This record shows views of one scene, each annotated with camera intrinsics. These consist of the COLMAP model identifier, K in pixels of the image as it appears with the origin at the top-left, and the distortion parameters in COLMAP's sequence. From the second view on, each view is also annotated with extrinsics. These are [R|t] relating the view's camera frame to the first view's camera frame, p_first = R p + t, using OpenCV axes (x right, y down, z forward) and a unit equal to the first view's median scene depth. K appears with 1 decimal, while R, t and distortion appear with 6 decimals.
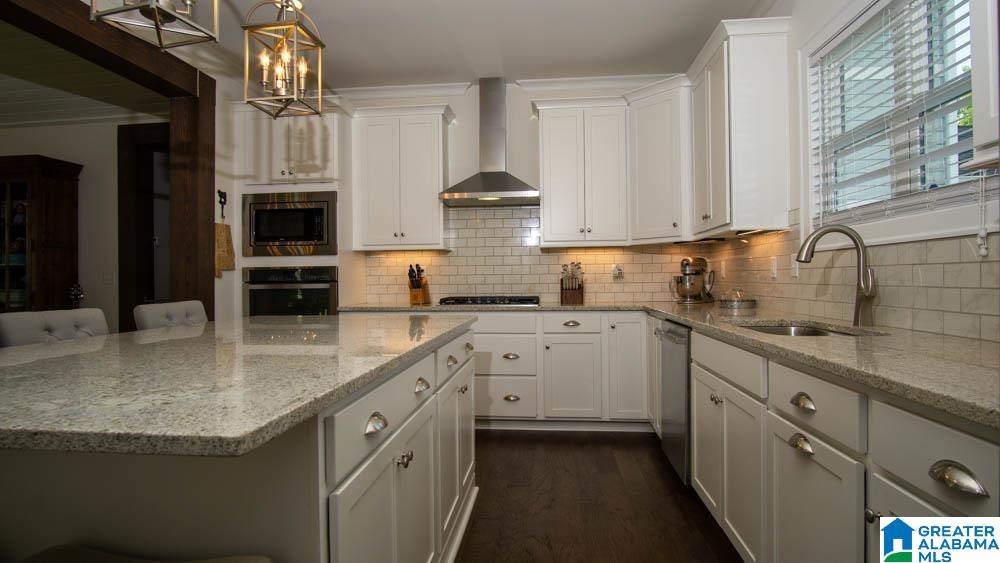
lens RADIAL K [[538.0, 0, 497.6], [0, 538.0, 278.2], [0, 0, 1]] dist [-0.024781, 0.000557]
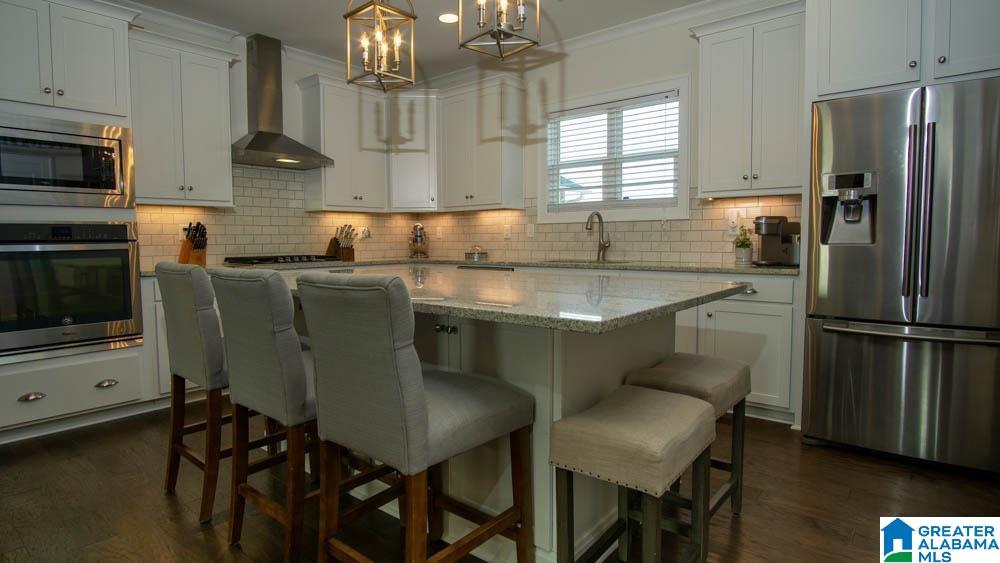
lens RADIAL K [[538.0, 0, 497.1], [0, 538.0, 278.4], [0, 0, 1]] dist [-0.024781, 0.000557]
pose [[0.549642, -0.055394, 0.833562, -0.663223], [0.000869, 0.997837, 0.065738, 0.010584], [-0.835400, -0.035408, 0.548501, 0.088616]]
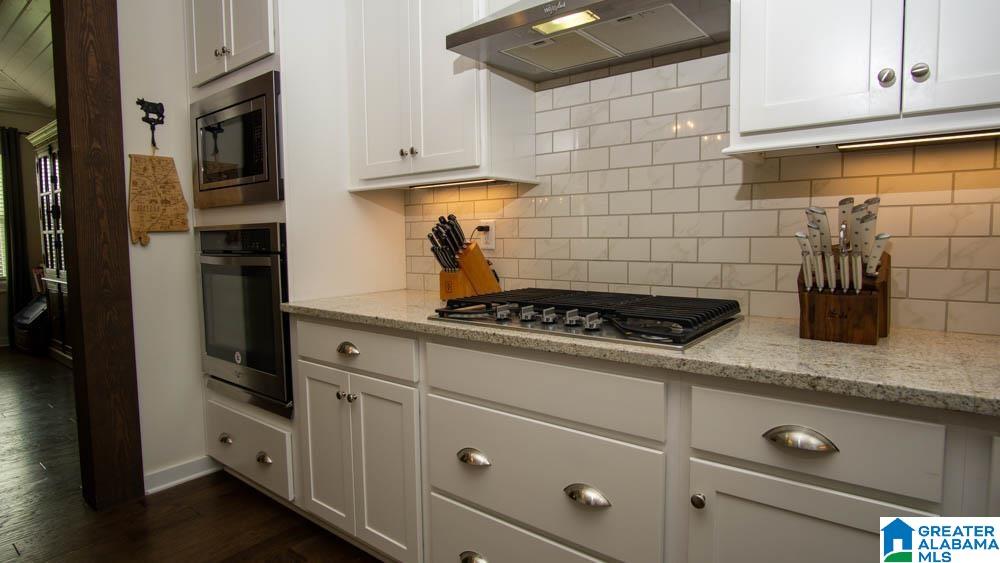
lens RADIAL K [[538.0, 0, 495.6], [0, 538.0, 277.5], [0, 0, 1]] dist [-0.024781, 0.000557]
pose [[0.840519, 0.042475, -0.540115, 0.139450], [0.006316, 0.996086, 0.088161, -0.014208], [0.541746, -0.077512, 0.836961, 0.665705]]
